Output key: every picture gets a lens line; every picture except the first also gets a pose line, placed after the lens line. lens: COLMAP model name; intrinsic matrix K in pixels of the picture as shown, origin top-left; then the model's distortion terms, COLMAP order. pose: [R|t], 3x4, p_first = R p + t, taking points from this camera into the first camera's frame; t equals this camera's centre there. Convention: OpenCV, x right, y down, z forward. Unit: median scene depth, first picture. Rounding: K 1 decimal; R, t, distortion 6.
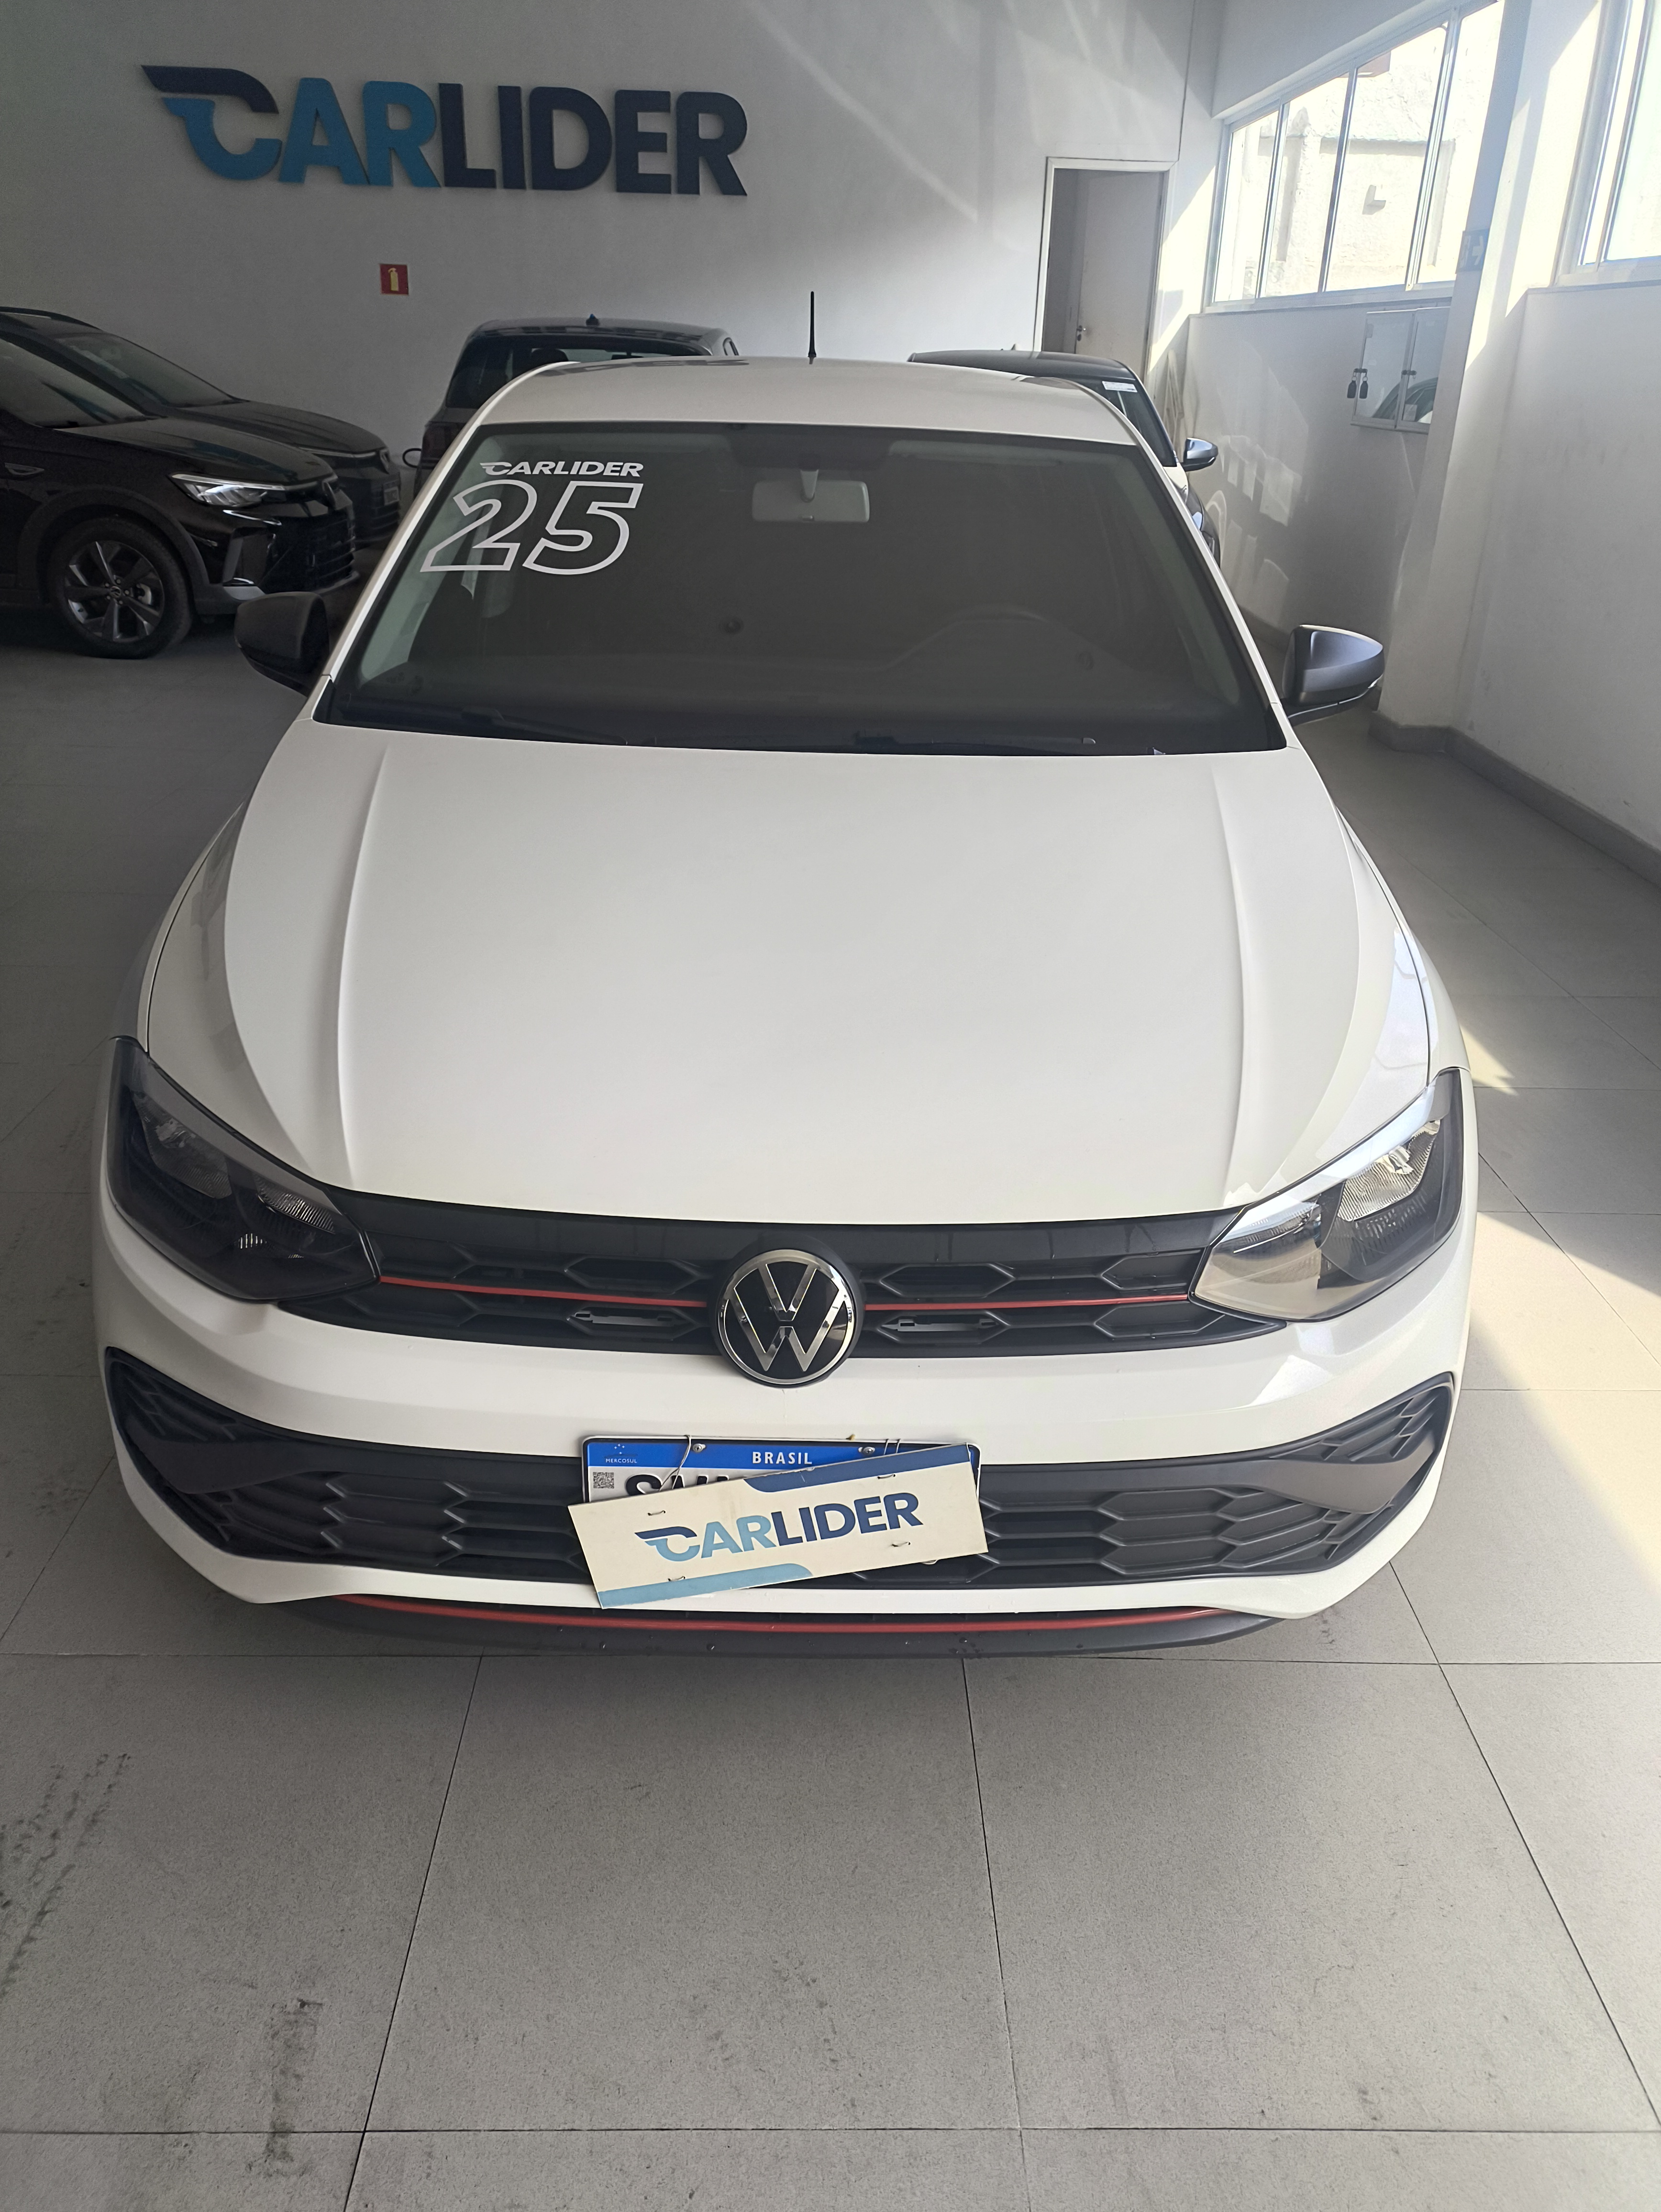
lens RADIAL K [[1620.1, 0, 827.4], [0, 1620.1, 1110.3], [0, 0, 1]] dist [0.059966, -0.059374]
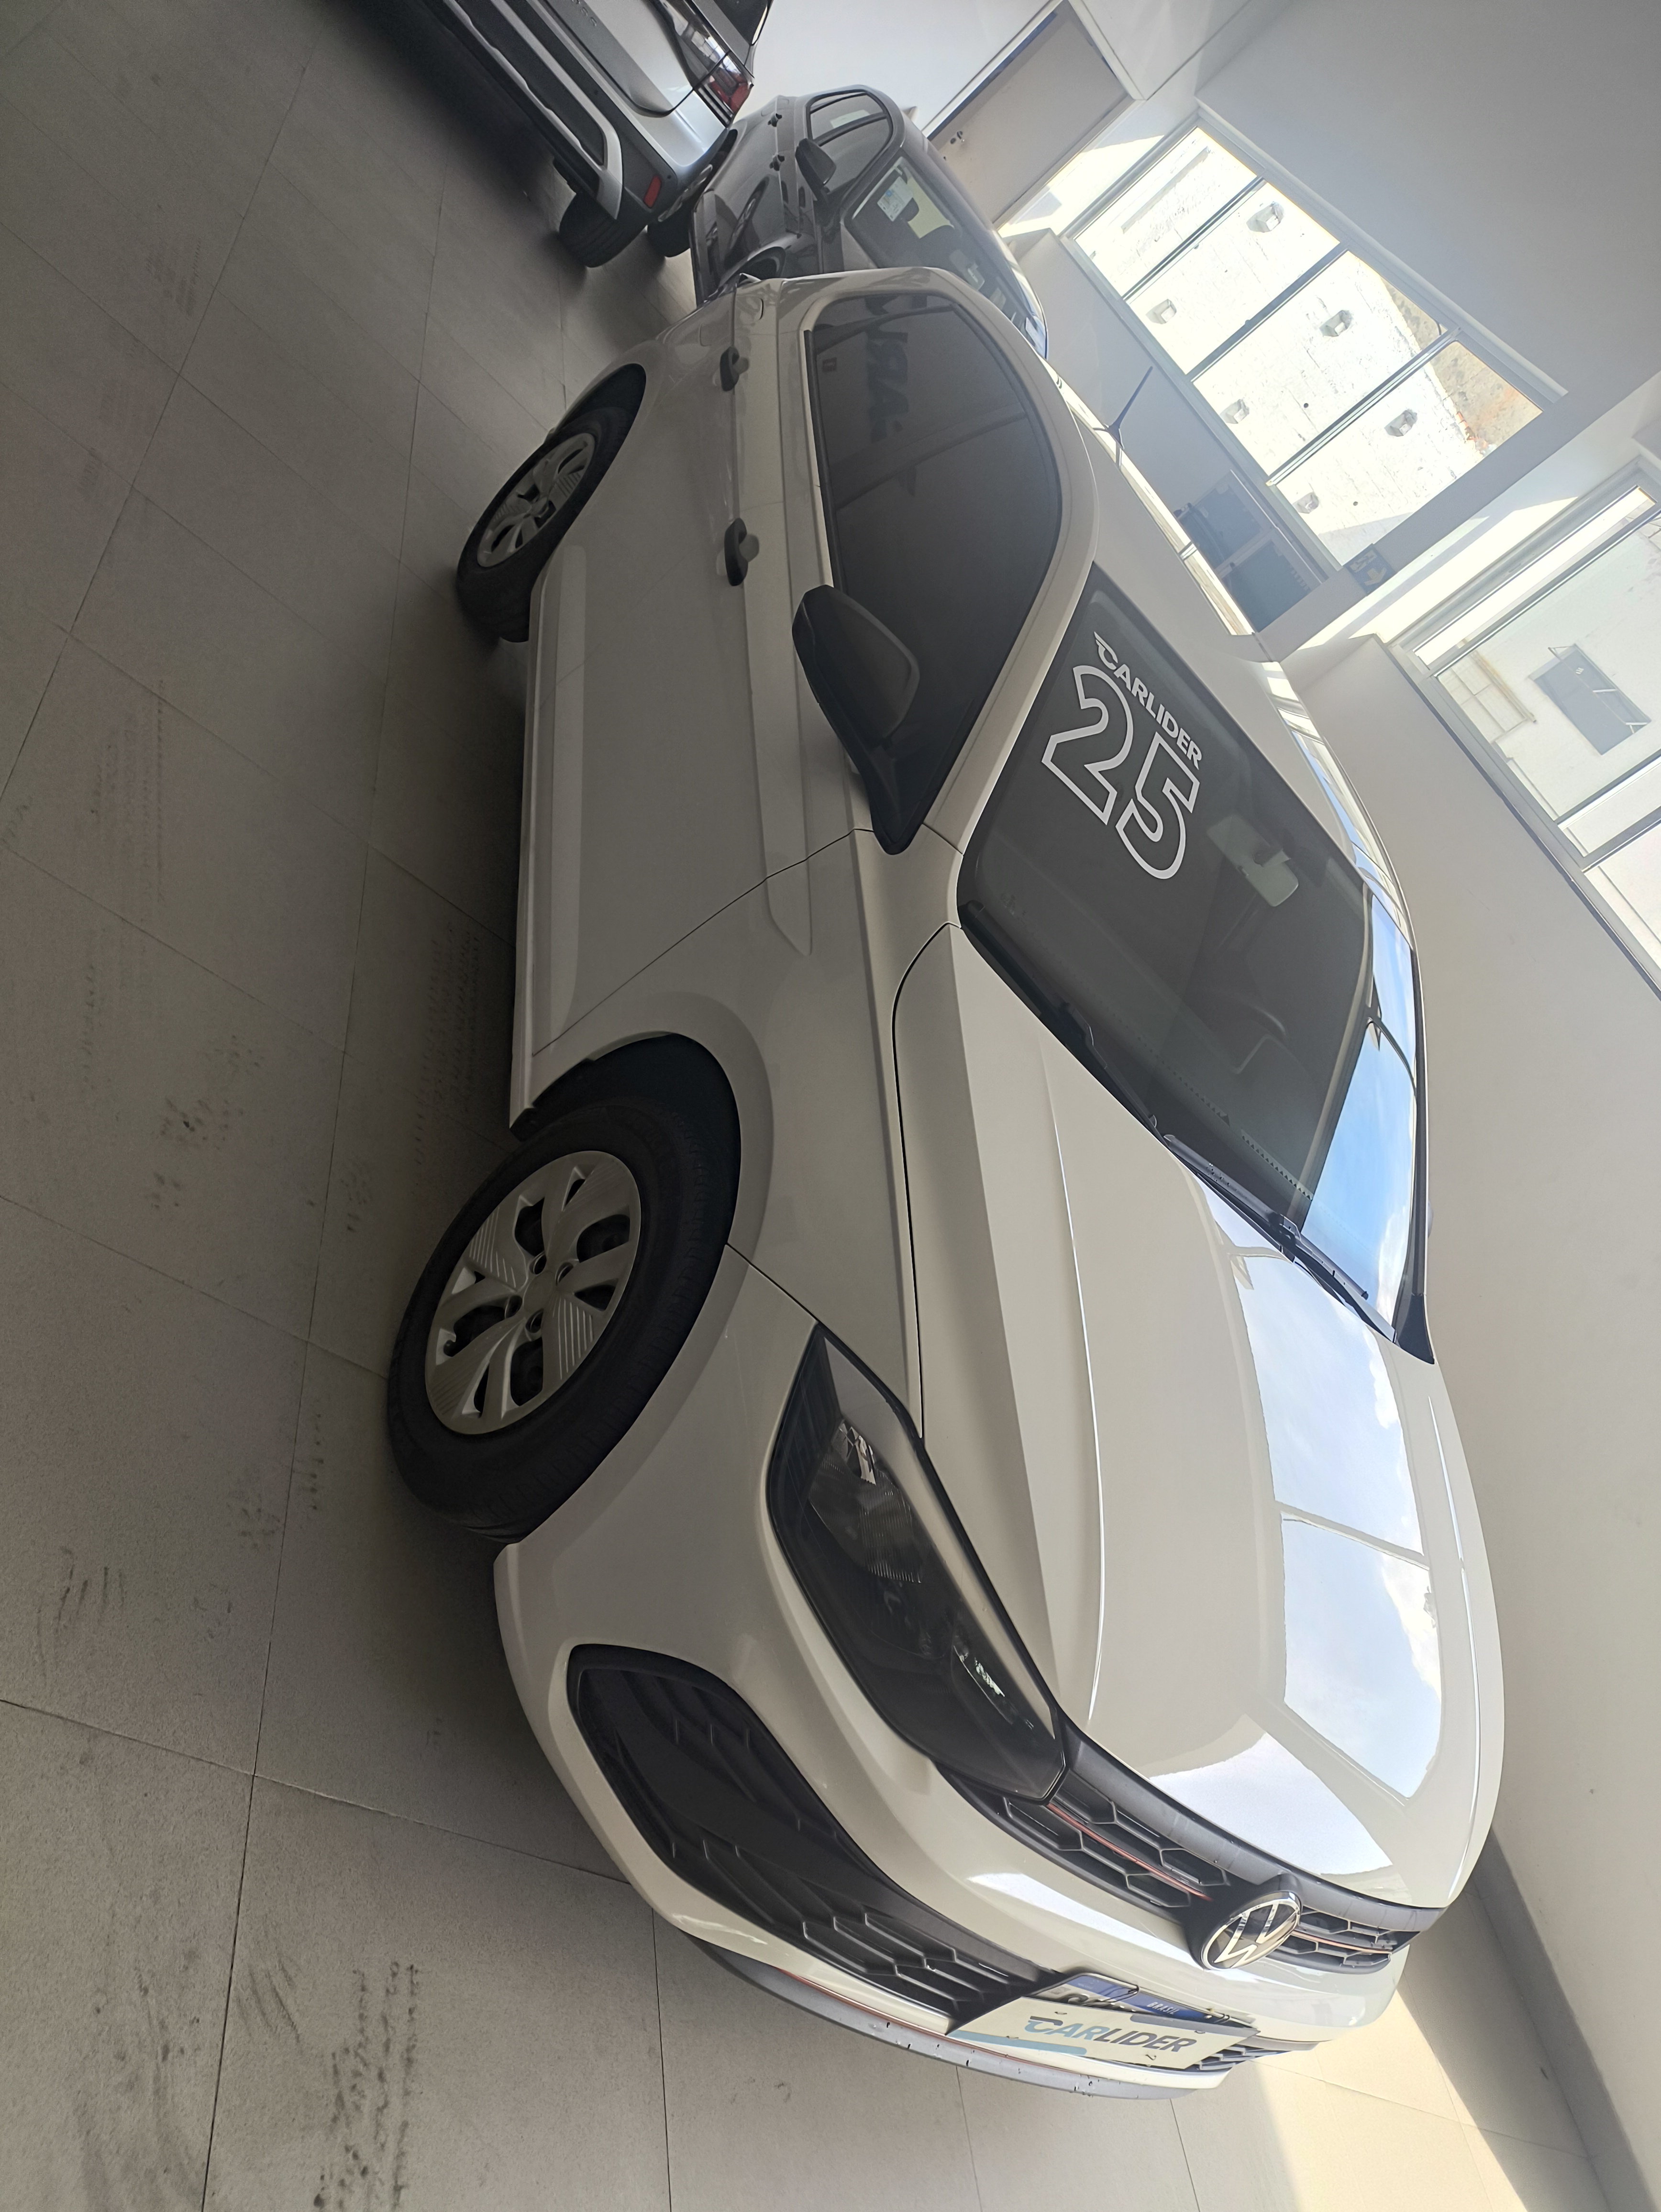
lens RADIAL K [[1620.1, 0, 818.5], [0, 1620.1, 1102.9], [0, 0, 1]] dist [0.059966, -0.059374]
pose [[0.680408, 0.474217, 0.558716, -0.746555], [-0.599199, 0.798936, 0.051602, -0.143722], [-0.421908, -0.369892, 0.827752, 0.212338]]
